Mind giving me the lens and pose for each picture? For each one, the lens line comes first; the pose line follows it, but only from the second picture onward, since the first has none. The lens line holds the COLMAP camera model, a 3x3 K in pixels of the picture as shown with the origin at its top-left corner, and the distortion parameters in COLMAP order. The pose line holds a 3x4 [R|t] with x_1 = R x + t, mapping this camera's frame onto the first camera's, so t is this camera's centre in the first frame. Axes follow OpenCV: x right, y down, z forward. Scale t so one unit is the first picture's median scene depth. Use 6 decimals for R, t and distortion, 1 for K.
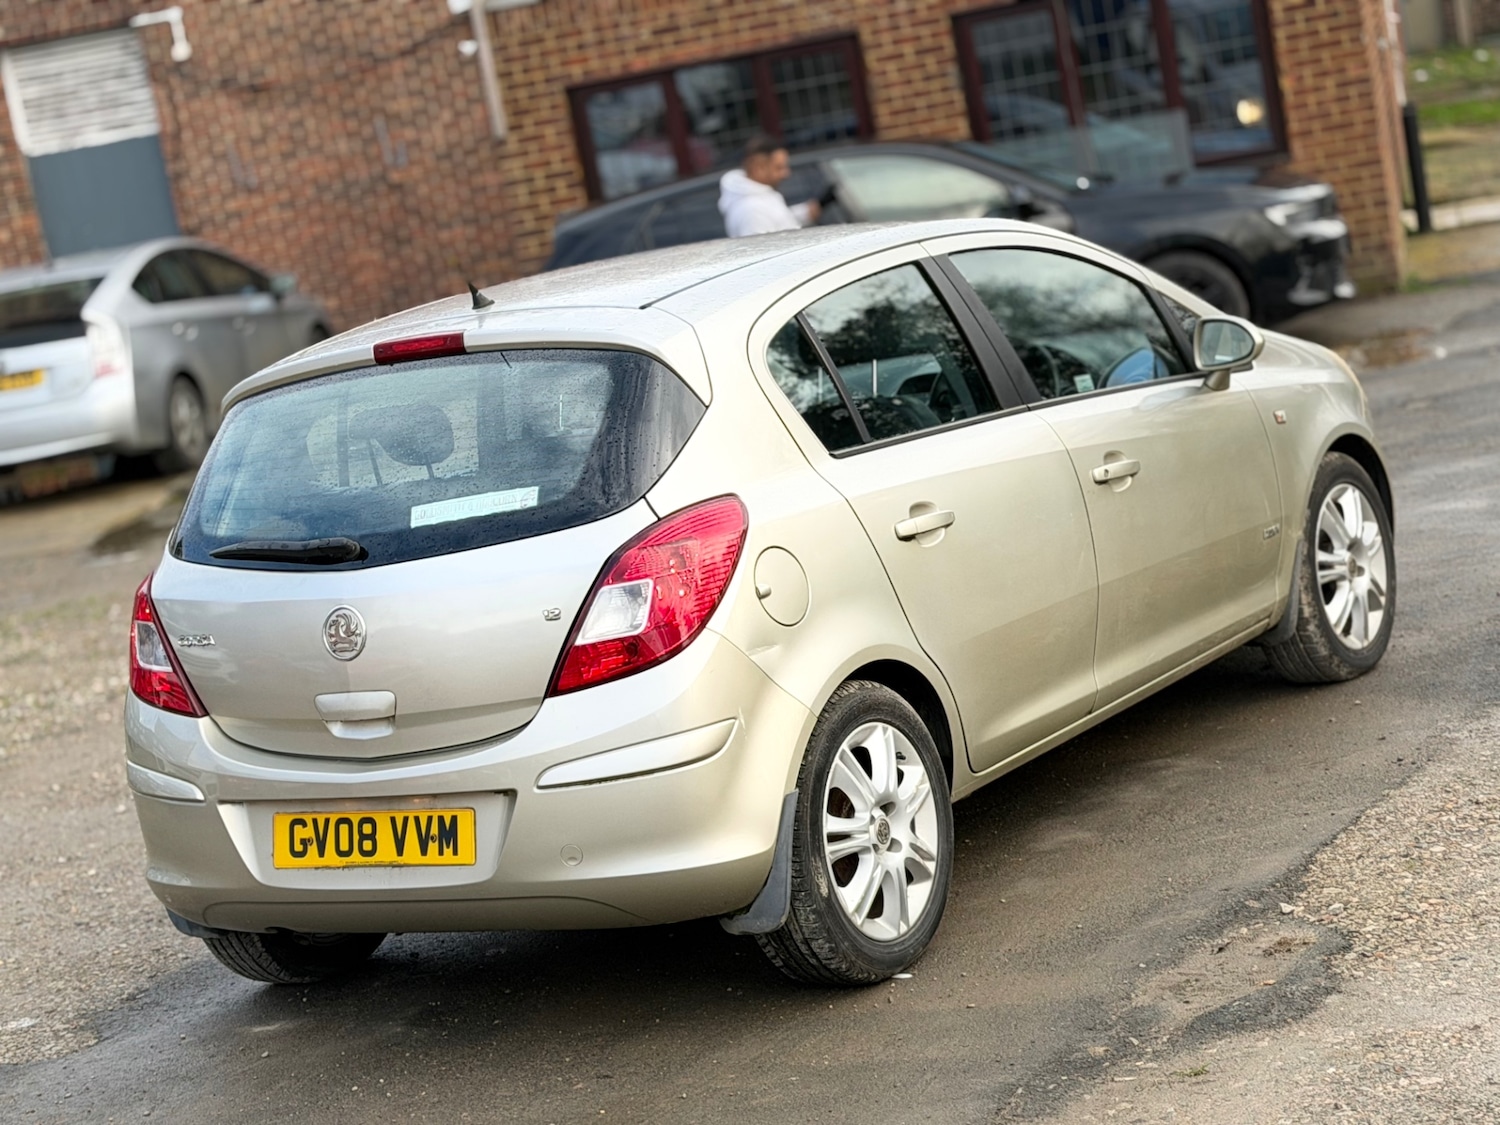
lens RADIAL K [[3244.0, 0, 764.7], [0, 3244.0, 578.7], [0, 0, 1]] dist [0.140016, 0.000000]
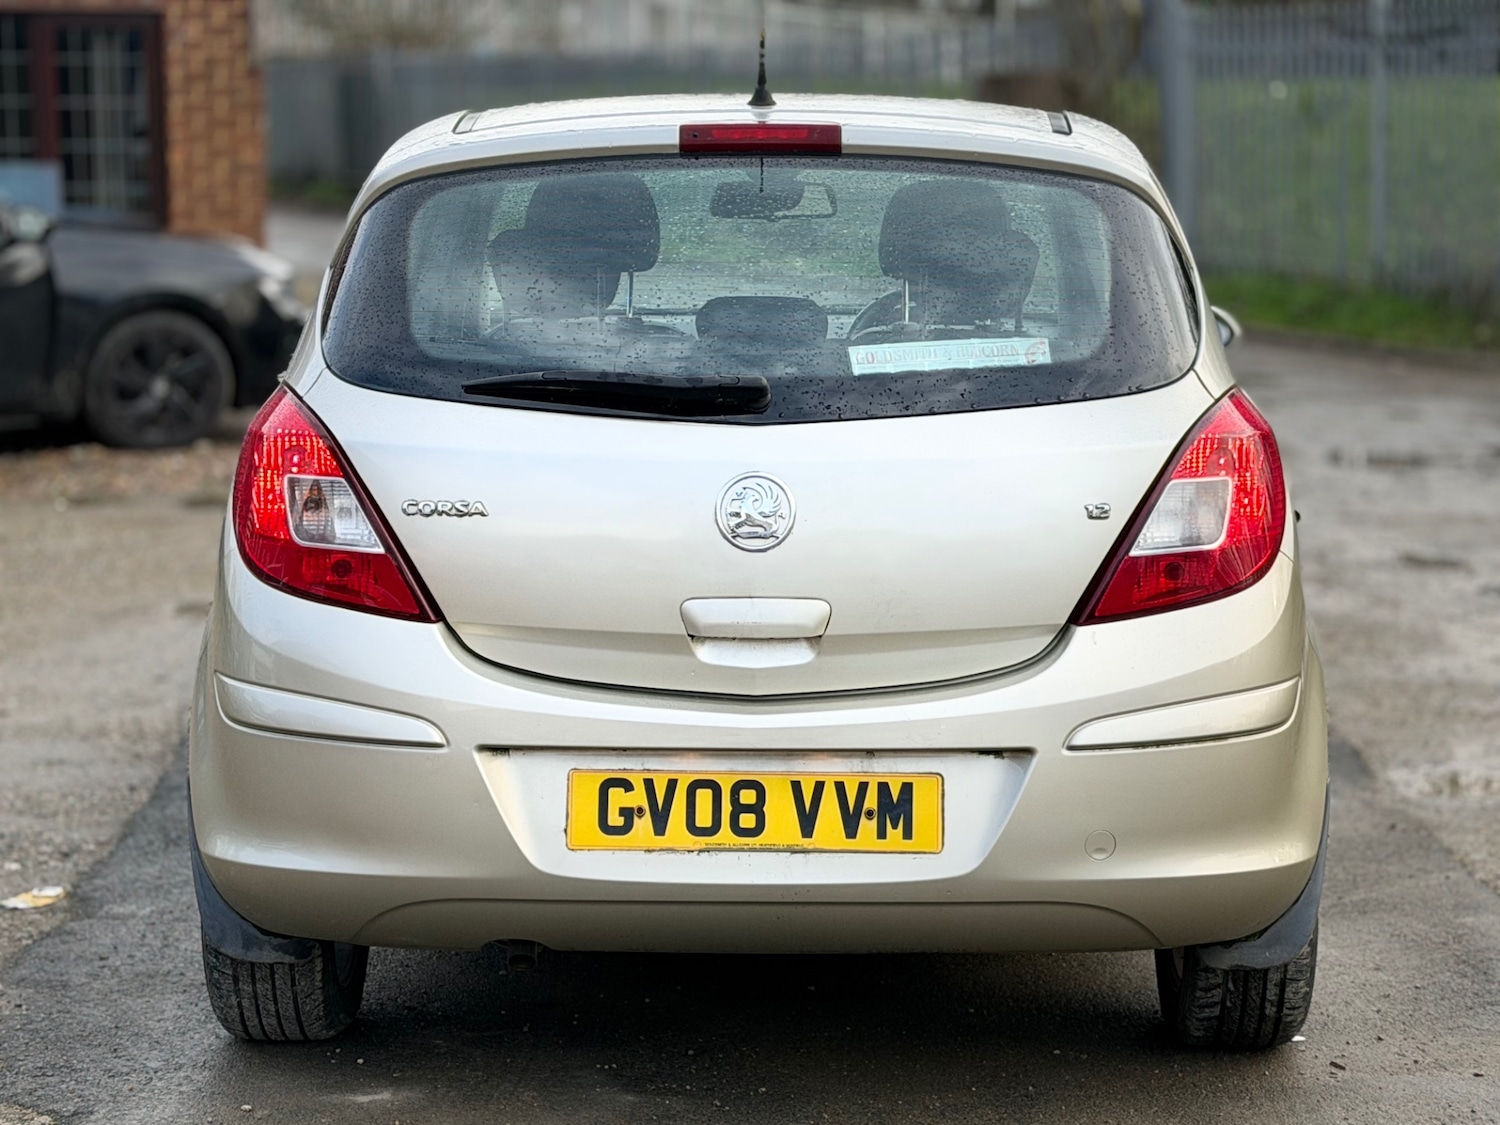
lens RADIAL K [[3244.0, 0, 741.1], [0, 3244.0, 572.7], [0, 0, 1]] dist [0.140016, 0.000000]
pose [[0.843683, 0.104157, 0.526640, -0.485692], [-0.068979, 0.993899, -0.086065, 0.087679], [-0.532391, 0.036285, 0.845720, 0.406430]]
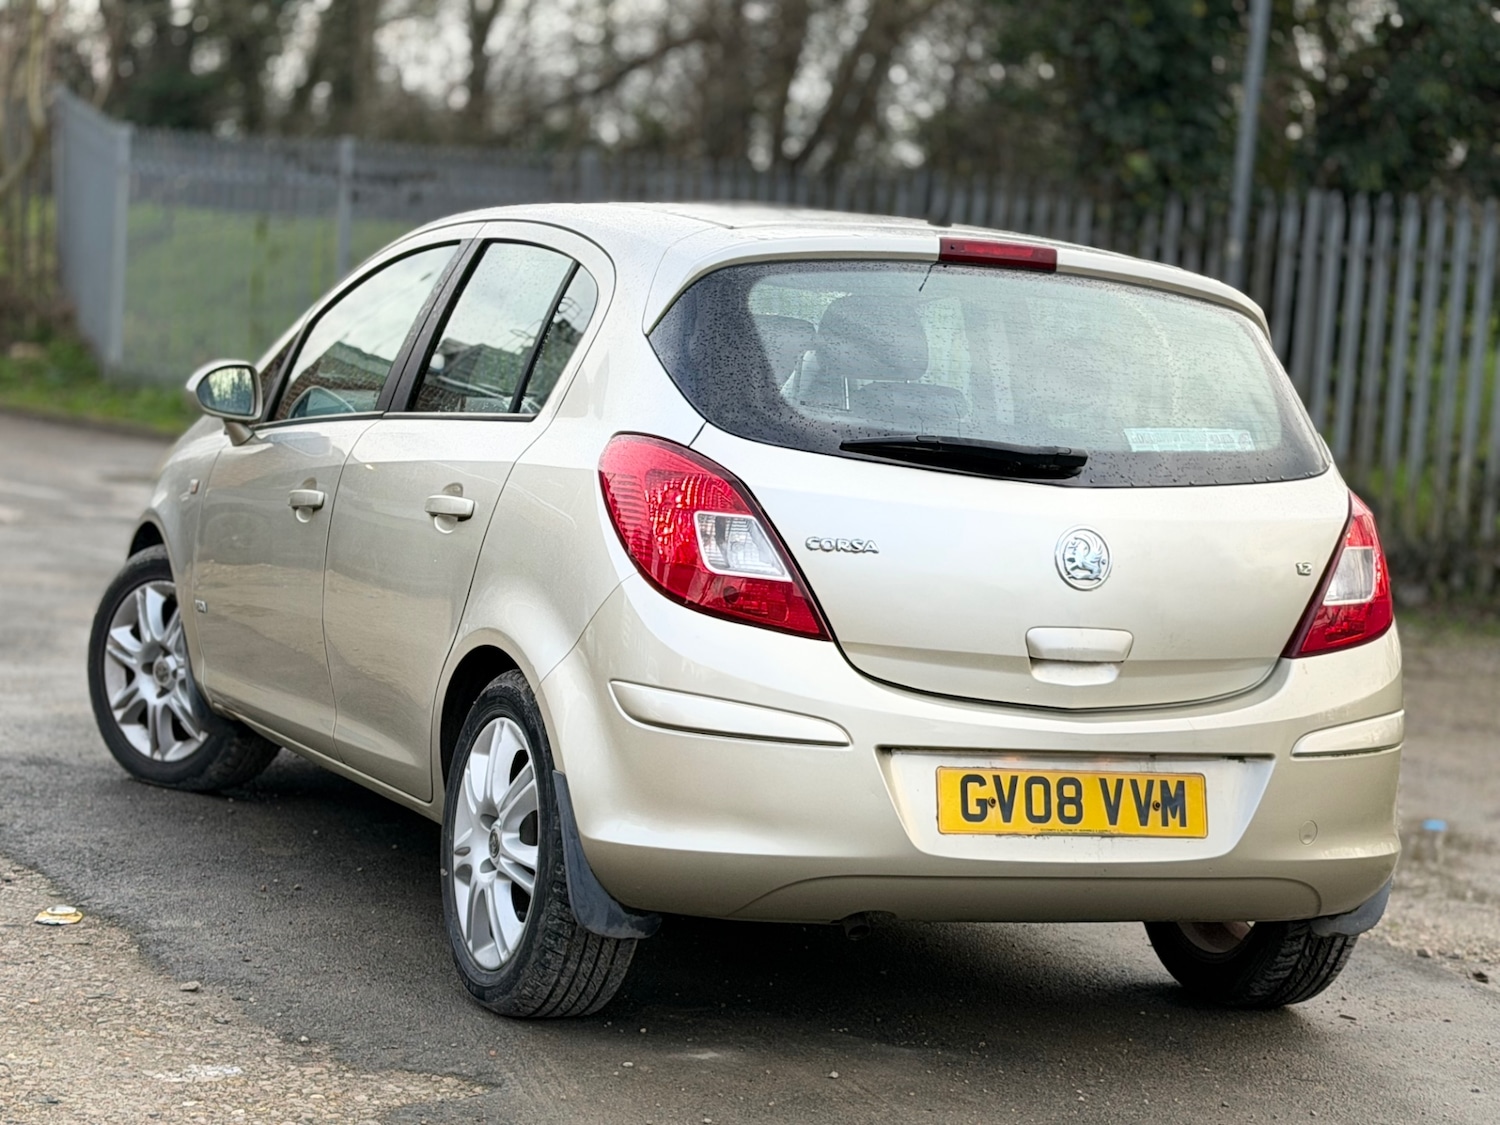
lens RADIAL K [[3244.0, 0, 772.6], [0, 3244.0, 548.9], [0, 0, 1]] dist [0.140016, 0.000000]
pose [[0.531925, 0.158143, 0.831893, -0.864828], [-0.046488, 0.986378, -0.157786, 0.149545], [-0.845514, 0.045257, 0.532031, 0.602075]]
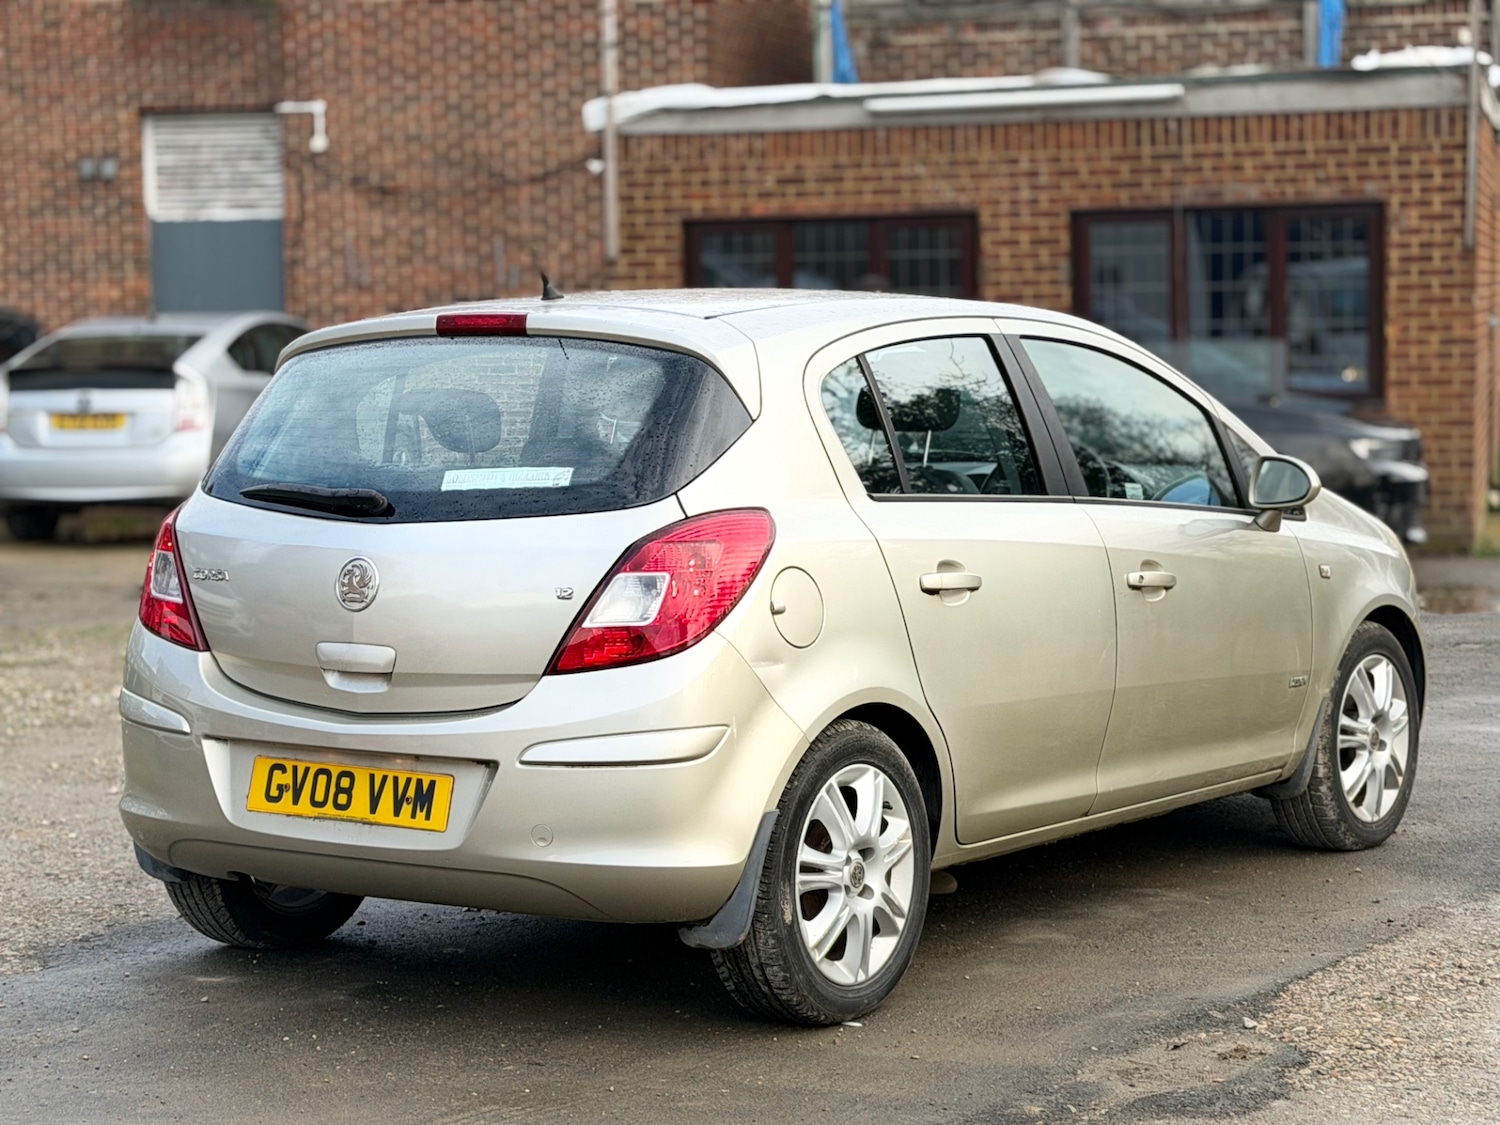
lens RADIAL K [[3244.0, 0, 757.2], [0, 3244.0, 568.3], [0, 0, 1]] dist [0.140016, 0.000000]
pose [[0.985654, 0.166752, -0.026070, 0.016527], [-0.168174, 0.983397, -0.068173, 0.058193], [0.014269, 0.071579, 0.997333, 0.006691]]
